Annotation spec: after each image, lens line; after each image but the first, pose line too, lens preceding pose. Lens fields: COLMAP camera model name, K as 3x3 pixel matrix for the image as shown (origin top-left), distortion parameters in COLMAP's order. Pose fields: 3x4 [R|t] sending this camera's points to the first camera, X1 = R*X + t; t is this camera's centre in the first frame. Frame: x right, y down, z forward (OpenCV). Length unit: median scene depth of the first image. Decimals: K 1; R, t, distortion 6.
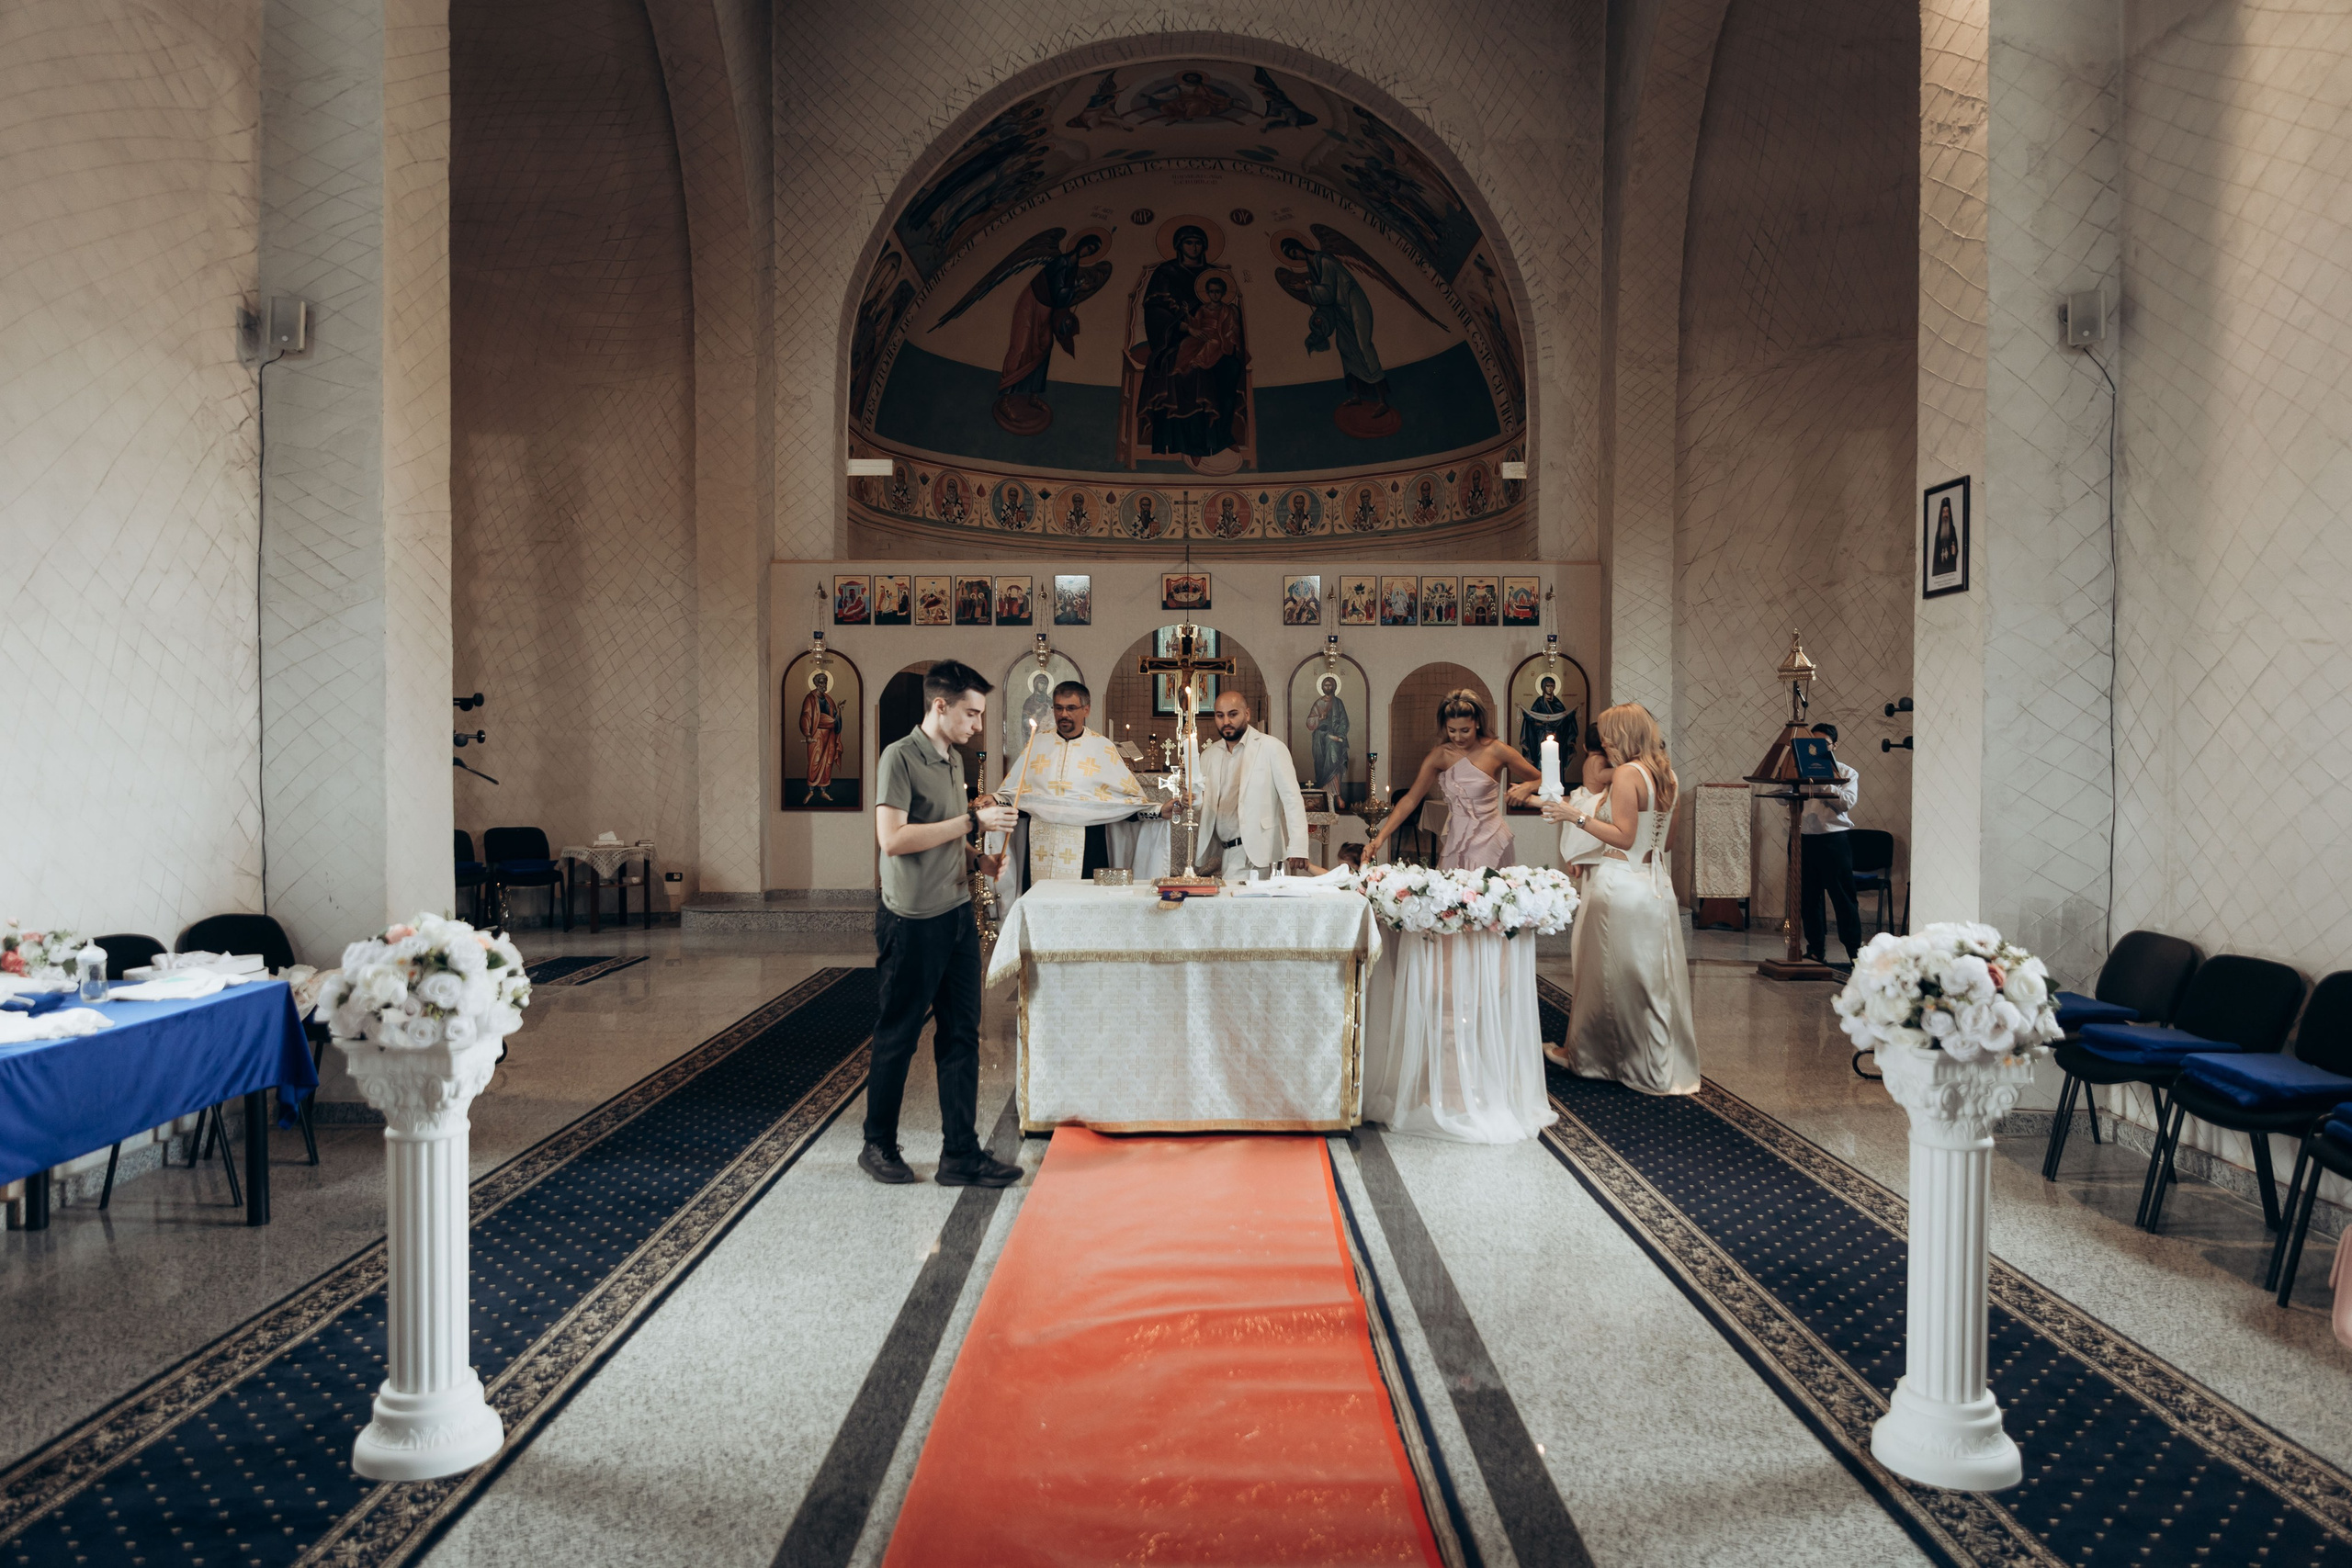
lens RADIAL K [[1582.3, 0, 1176.0], [0, 1582.3, 784.0], [0, 0, 1]] dist [0.012876, -0.014566]
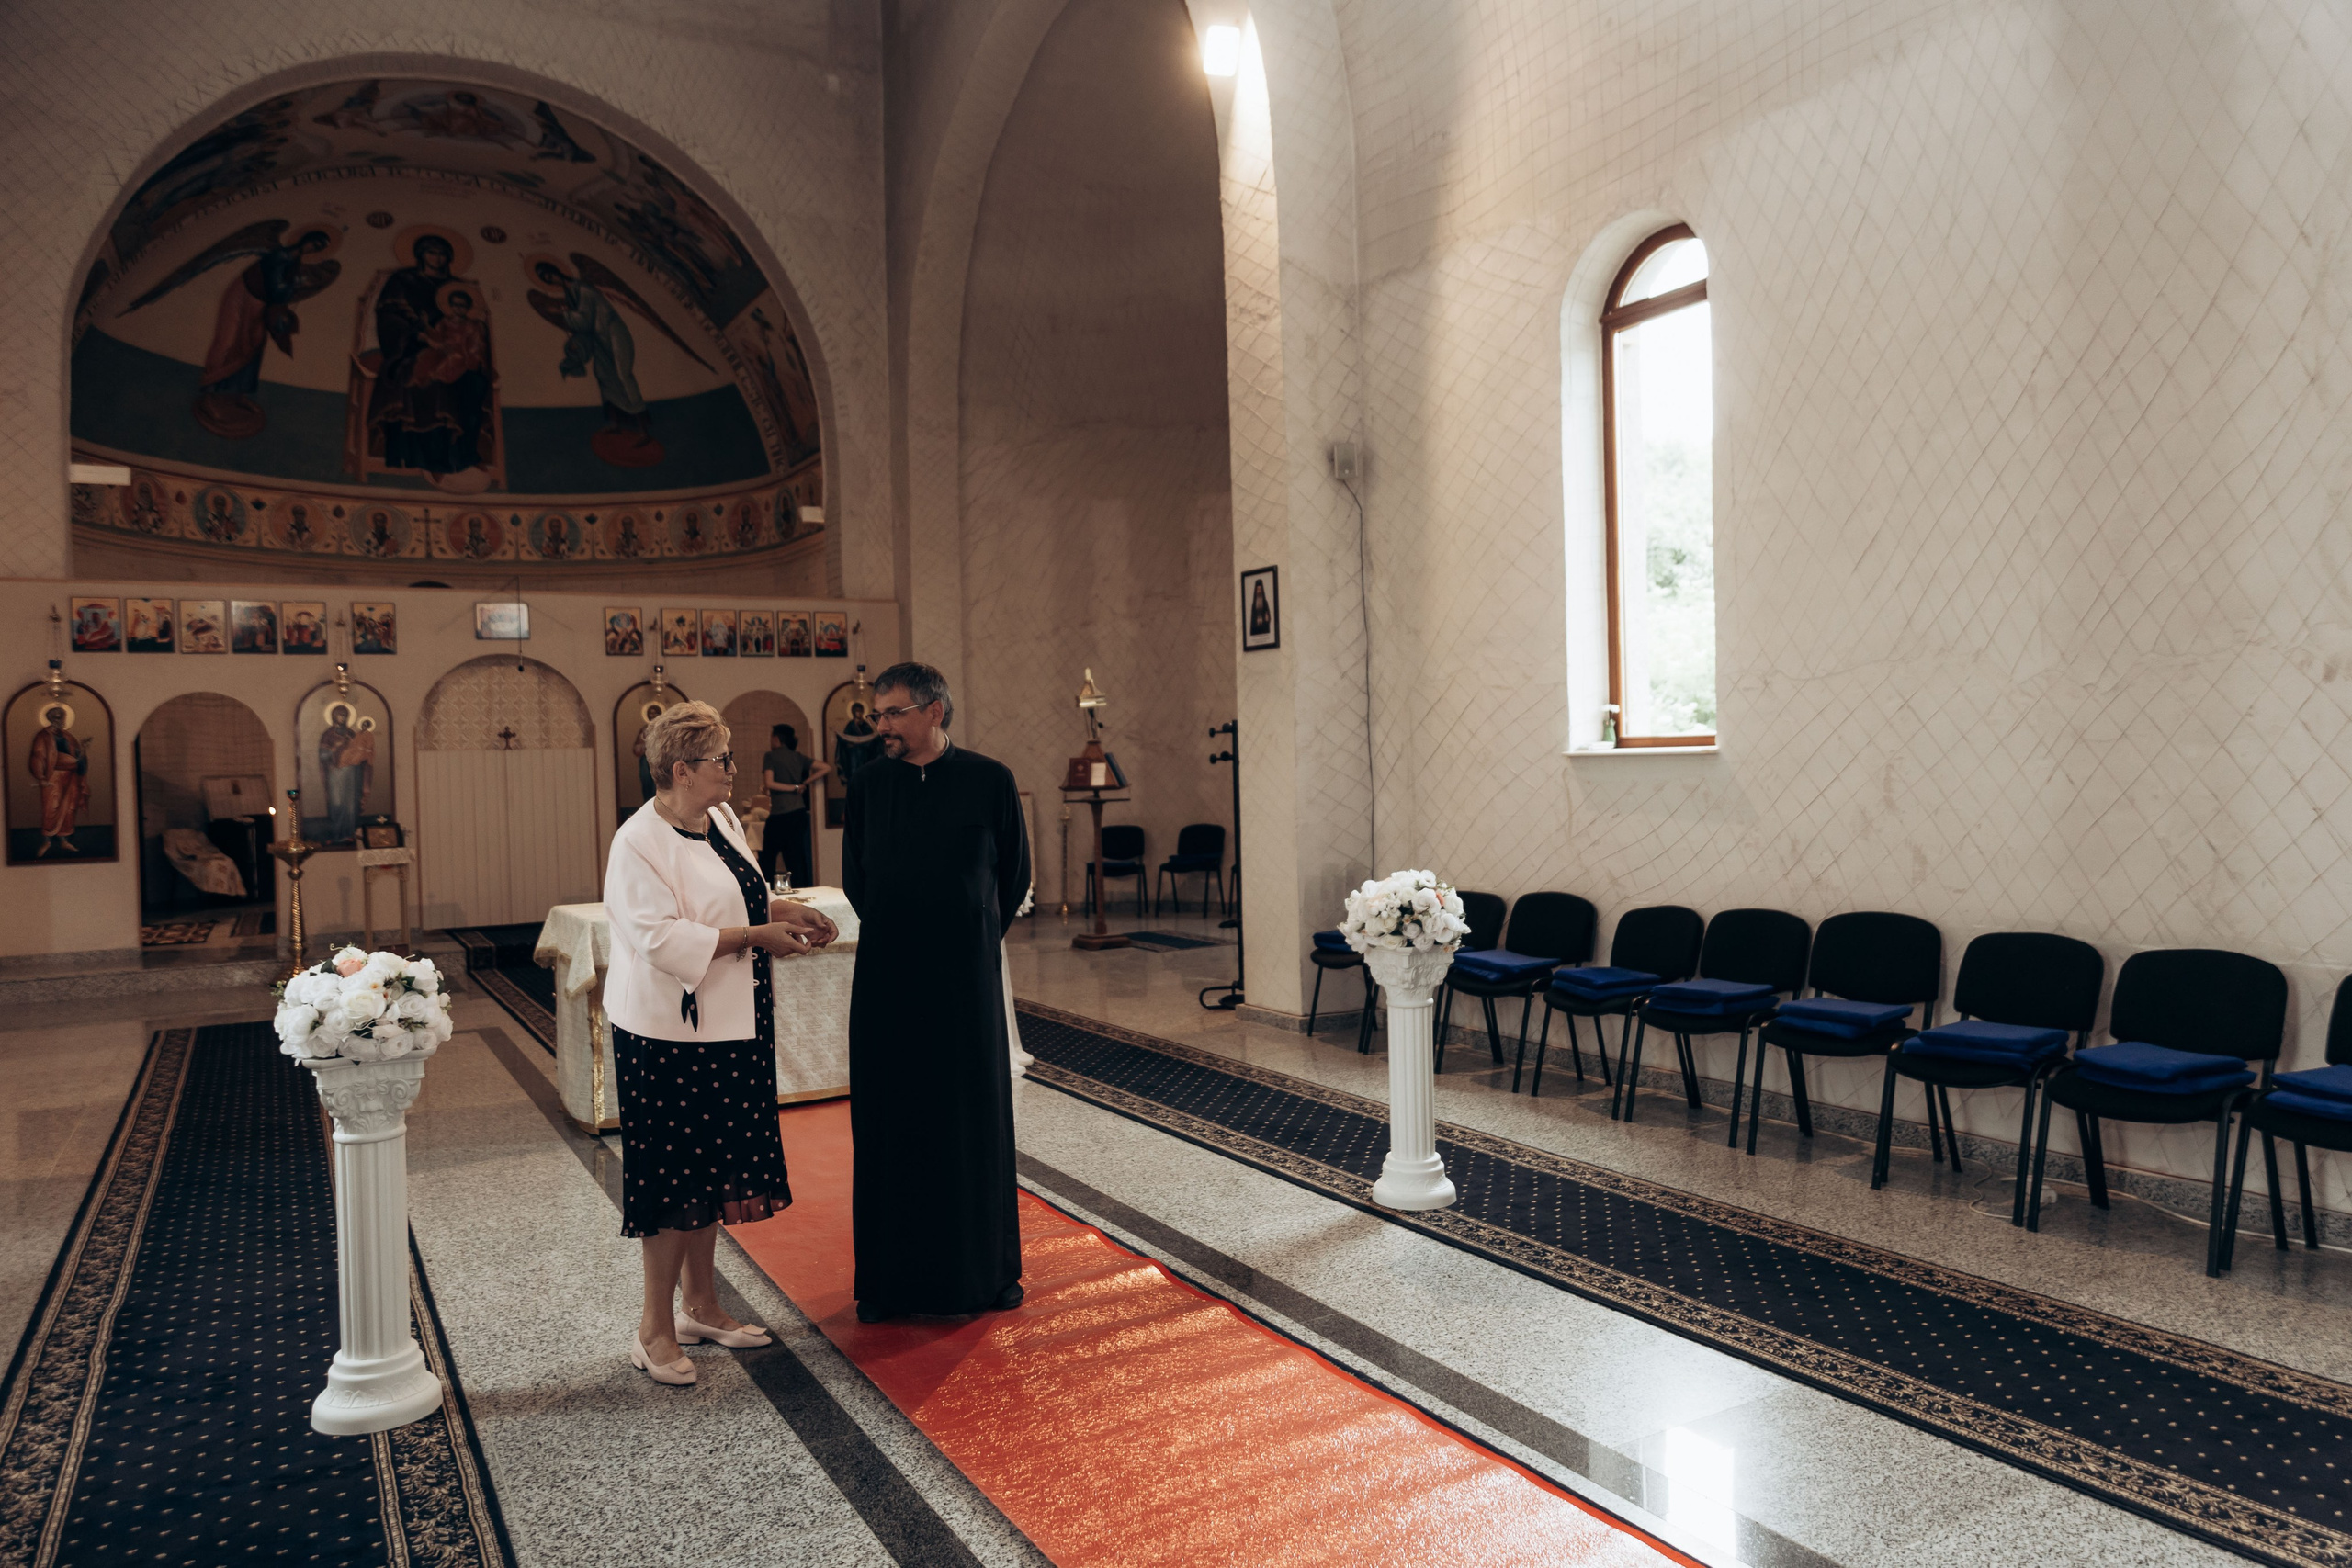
lens RADIAL K [[1582.3, 0, 1176.0], [0, 1582.3, 784.0], [0, 0, 1]] dist [0.012876, -0.014566]
pose [[0.865271, -0.036234, 0.499993, -0.132996], [0.040756, 0.999167, 0.001878, -0.003830], [-0.499645, 0.018753, 0.866027, -0.076019]]
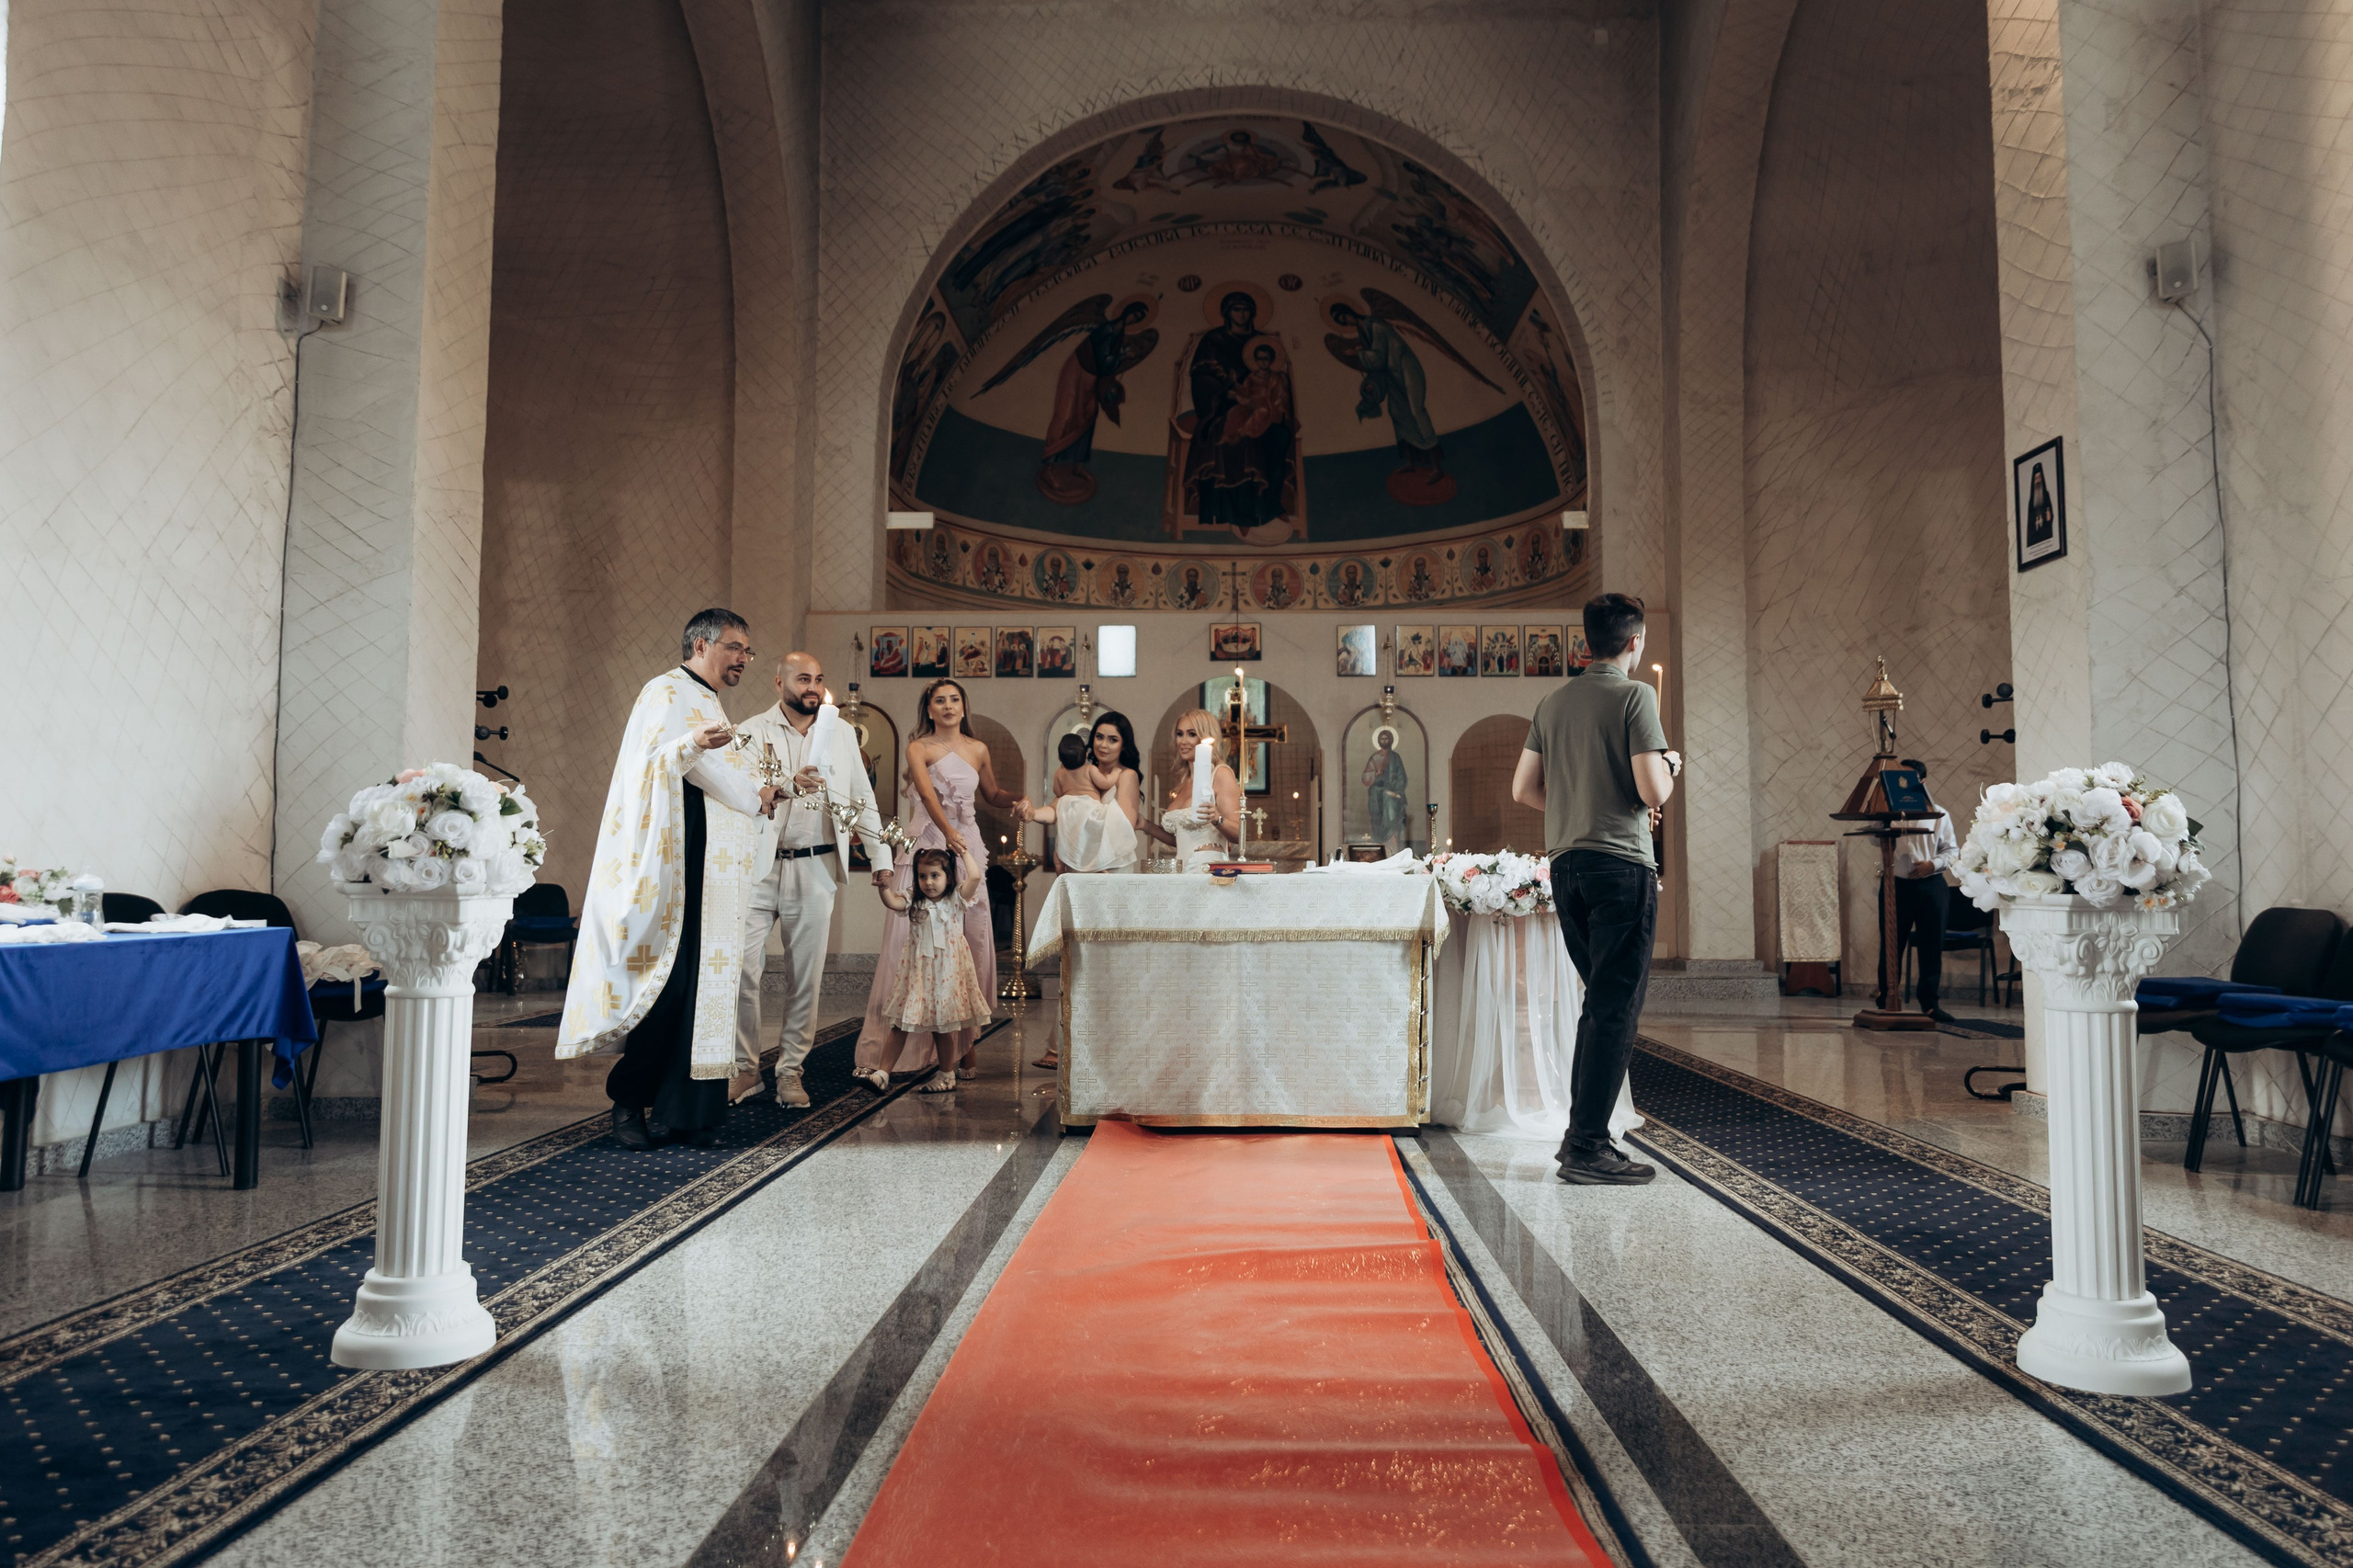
lens RADIAL K [[1653.1, 0, 1179.2], [0, 1653.1, 744.3], [0, 0, 1]] dist [0.010211, -0.009348]
pose [[0.999664, -0.000850, -0.025896, -0.001706], [-0.001765, 0.994908, -0.100775, 0.042710], [0.025850, 0.100787, 0.994572, 0.007487]]
